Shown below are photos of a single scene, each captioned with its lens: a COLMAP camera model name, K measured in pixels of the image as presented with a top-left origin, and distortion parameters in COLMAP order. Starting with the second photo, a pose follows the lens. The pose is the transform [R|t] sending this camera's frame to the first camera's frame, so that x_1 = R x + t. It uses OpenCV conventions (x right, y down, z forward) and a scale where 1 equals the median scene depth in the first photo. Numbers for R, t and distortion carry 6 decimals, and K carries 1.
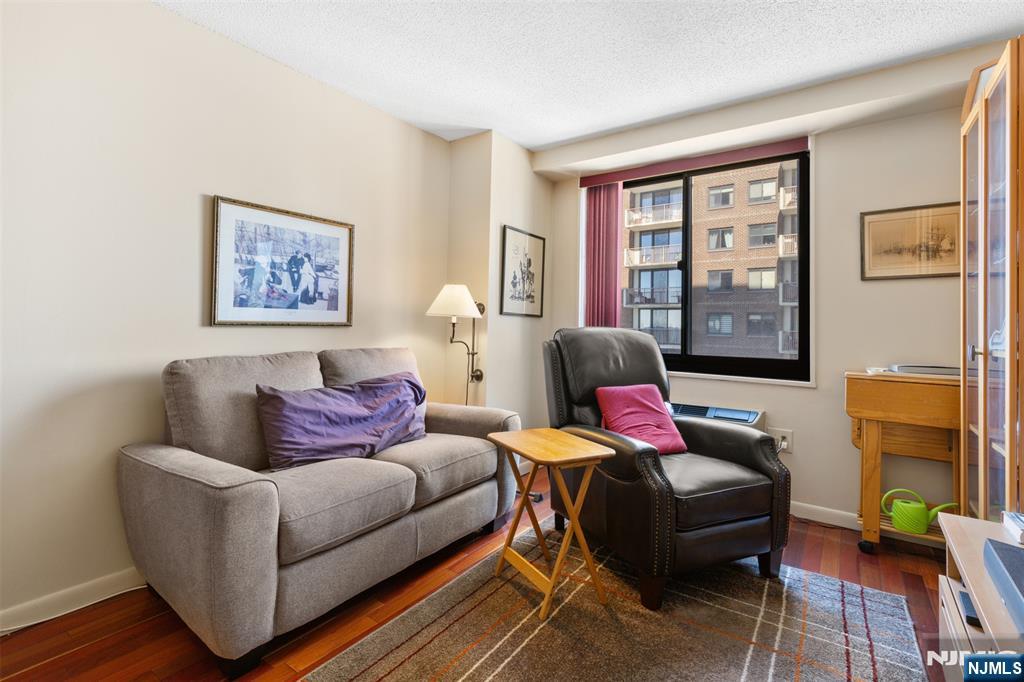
lens RADIAL K [[477.1, 0, 513.0], [0, 477.1, 312.4], [0, 0, 1]] dist [-0.000562, -0.000429]
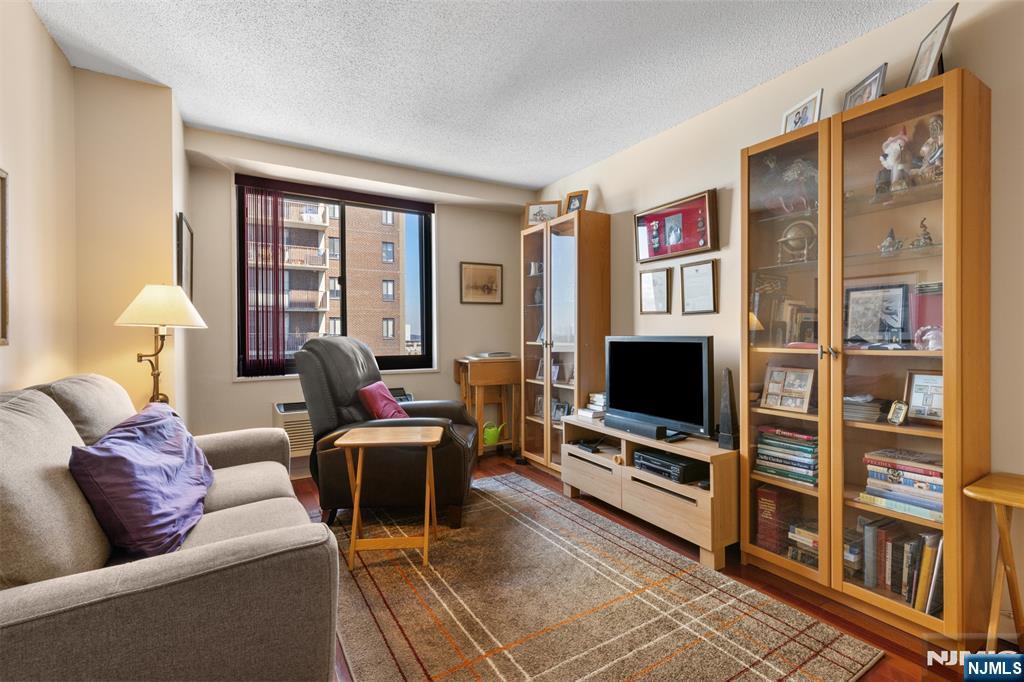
lens RADIAL K [[461.3, 0, 515.2], [0, 461.3, 331.2], [0, 0, 1]] dist [0.003078, -0.000693]
pose [[0.388858, -0.014812, 0.921179, -0.691031], [-0.012941, 0.999684, 0.021538, -0.008547], [-0.921207, -0.020296, 0.388543, 0.226471]]
